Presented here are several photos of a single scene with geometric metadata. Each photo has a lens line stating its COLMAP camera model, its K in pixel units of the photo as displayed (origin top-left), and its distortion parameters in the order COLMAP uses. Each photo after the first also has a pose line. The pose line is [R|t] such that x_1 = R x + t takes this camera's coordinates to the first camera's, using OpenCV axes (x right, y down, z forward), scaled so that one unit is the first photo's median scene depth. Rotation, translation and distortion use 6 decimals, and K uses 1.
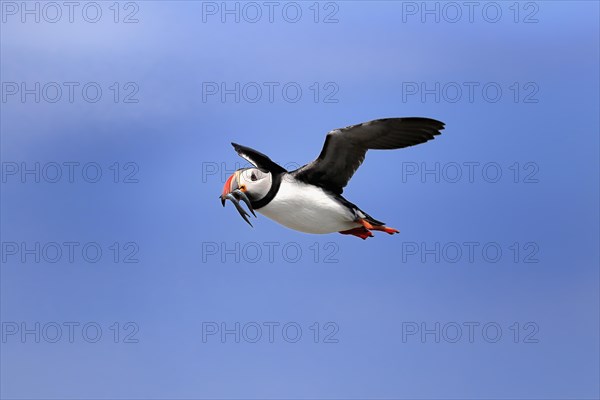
lens RADIAL K [[270.5, 0, 300.0], [0, 270.5, 200.0], [0, 0, 1]] dist [0.000129, -0.000081]
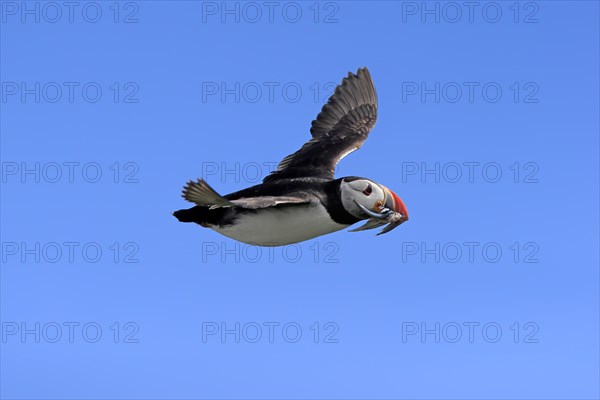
lens RADIAL K [[270.5, 0, 300.0], [0, 270.5, 200.0], [0, 0, 1]] dist [0.000129, -0.000081]
pose [[1.000000, 0.000006, 0.000033, -0.000030], [-0.000006, 1.000000, -0.000055, 0.591309], [-0.000033, 0.000055, 1.000000, -0.000020]]
